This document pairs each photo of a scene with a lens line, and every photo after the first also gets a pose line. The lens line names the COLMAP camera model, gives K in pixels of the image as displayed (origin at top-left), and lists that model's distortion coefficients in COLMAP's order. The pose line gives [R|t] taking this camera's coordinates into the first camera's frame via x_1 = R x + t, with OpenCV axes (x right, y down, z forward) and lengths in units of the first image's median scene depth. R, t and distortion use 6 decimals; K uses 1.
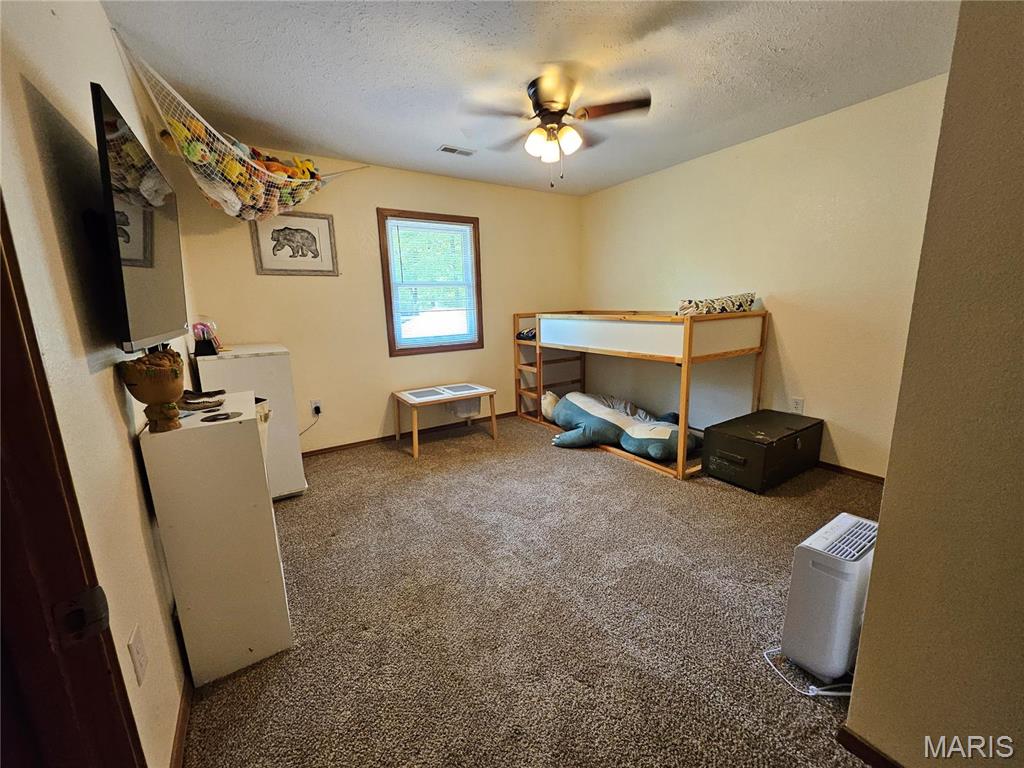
lens RADIAL K [[407.7, 0, 511.0], [0, 407.7, 383.0], [0, 0, 1]] dist [0.000703, 0.000023]
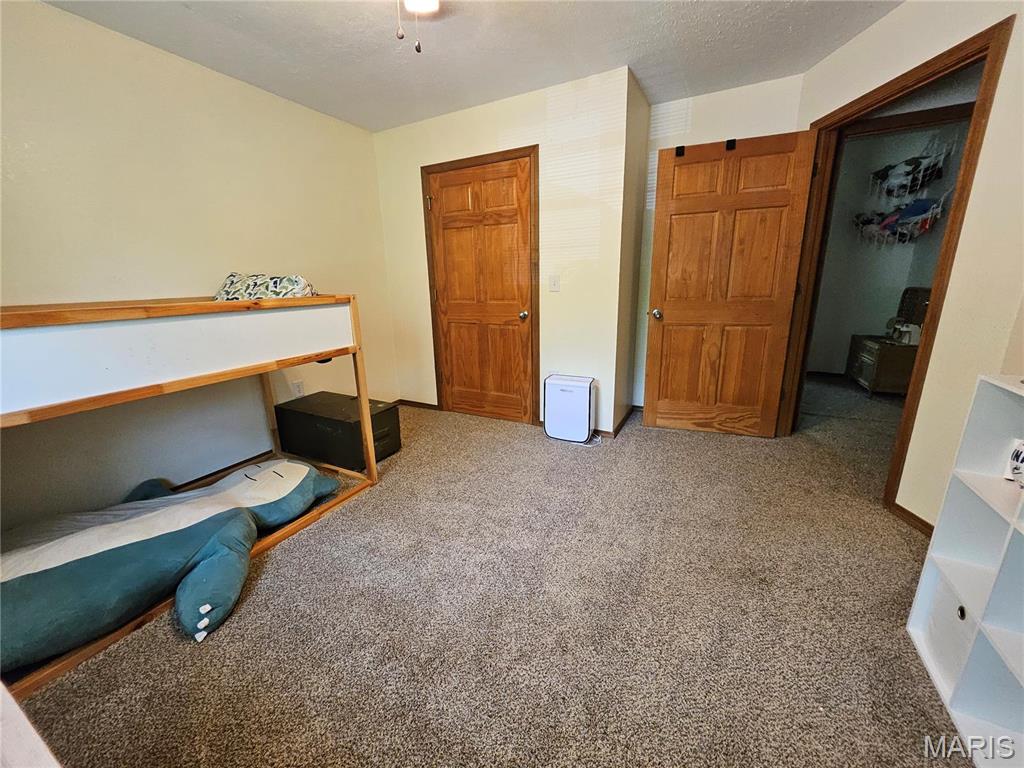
lens RADIAL K [[407.7, 0, 508.1], [0, 407.7, 384.0], [0, 0, 1]] dist [0.000703, 0.000023]
pose [[-0.496369, -0.177367, 0.849799, -0.464707], [0.215243, 0.923193, 0.318409, -0.192529], [-0.841004, 0.340962, -0.420068, 1.161089]]
